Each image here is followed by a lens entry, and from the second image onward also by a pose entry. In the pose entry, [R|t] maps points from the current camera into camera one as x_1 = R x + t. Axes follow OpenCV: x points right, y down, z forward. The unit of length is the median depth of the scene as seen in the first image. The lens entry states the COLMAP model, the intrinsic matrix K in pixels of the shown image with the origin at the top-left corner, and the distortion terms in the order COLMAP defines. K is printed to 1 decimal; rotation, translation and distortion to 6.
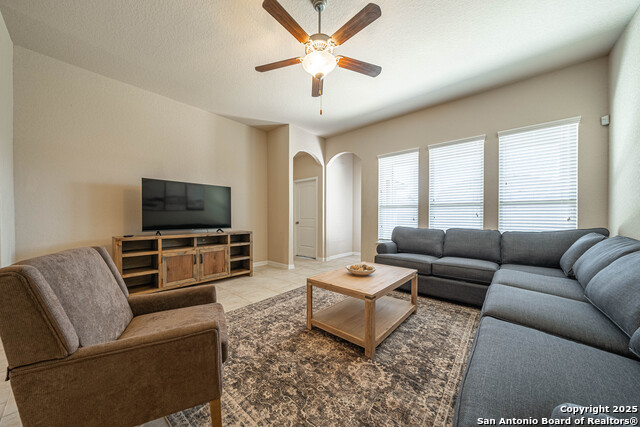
lens RADIAL K [[221.8, 0, 319.4], [0, 221.8, 215.5], [0, 0, 1]] dist [-0.001039, -0.000095]
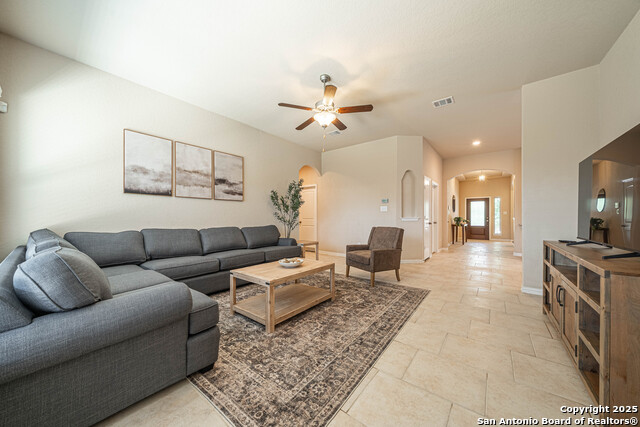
lens RADIAL K [[209.0, 0, 317.6], [0, 209.0, 217.8], [0, 0, 1]] dist [0.000748, 0.000020]
pose [[-0.998917, 0.001950, -0.046487, 0.092209], [0.001864, 0.999996, 0.001890, 0.006290], [0.046490, 0.001801, -0.998917, 2.004178]]
